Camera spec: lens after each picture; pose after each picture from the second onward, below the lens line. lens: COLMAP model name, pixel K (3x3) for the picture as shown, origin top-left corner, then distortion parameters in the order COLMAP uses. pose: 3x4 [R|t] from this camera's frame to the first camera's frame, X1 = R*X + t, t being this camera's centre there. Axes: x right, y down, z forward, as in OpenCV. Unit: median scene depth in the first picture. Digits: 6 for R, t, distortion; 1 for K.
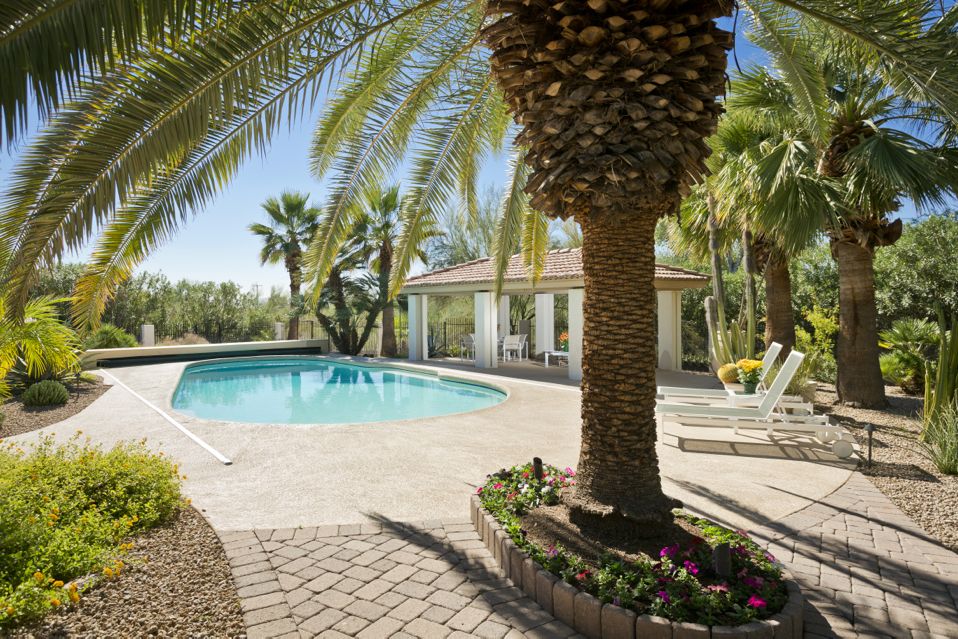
lens RADIAL K [[606.4, 0, 476.3], [0, 606.4, 321.5], [0, 0, 1]] dist [-0.049821, -0.000303]
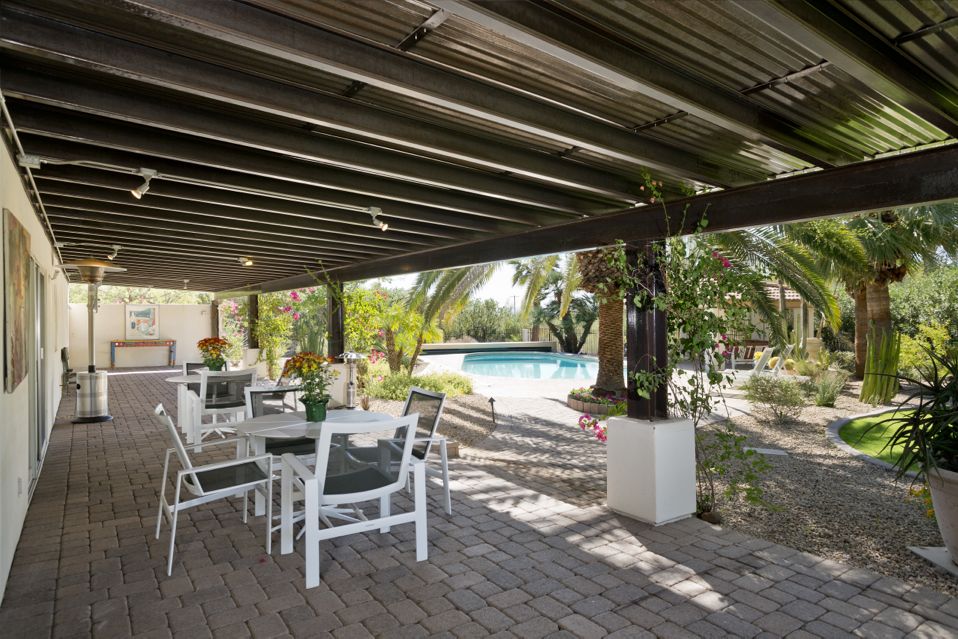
lens RADIAL K [[595.7, 0, 478.9], [0, 595.7, 321.9], [0, 0, 1]] dist [-0.001986, -0.000241]
pose [[0.917145, 0.002837, -0.398543, 0.138129], [-0.006530, 0.999947, -0.007909, -0.003634], [0.398500, 0.009856, 0.917115, -0.332818]]
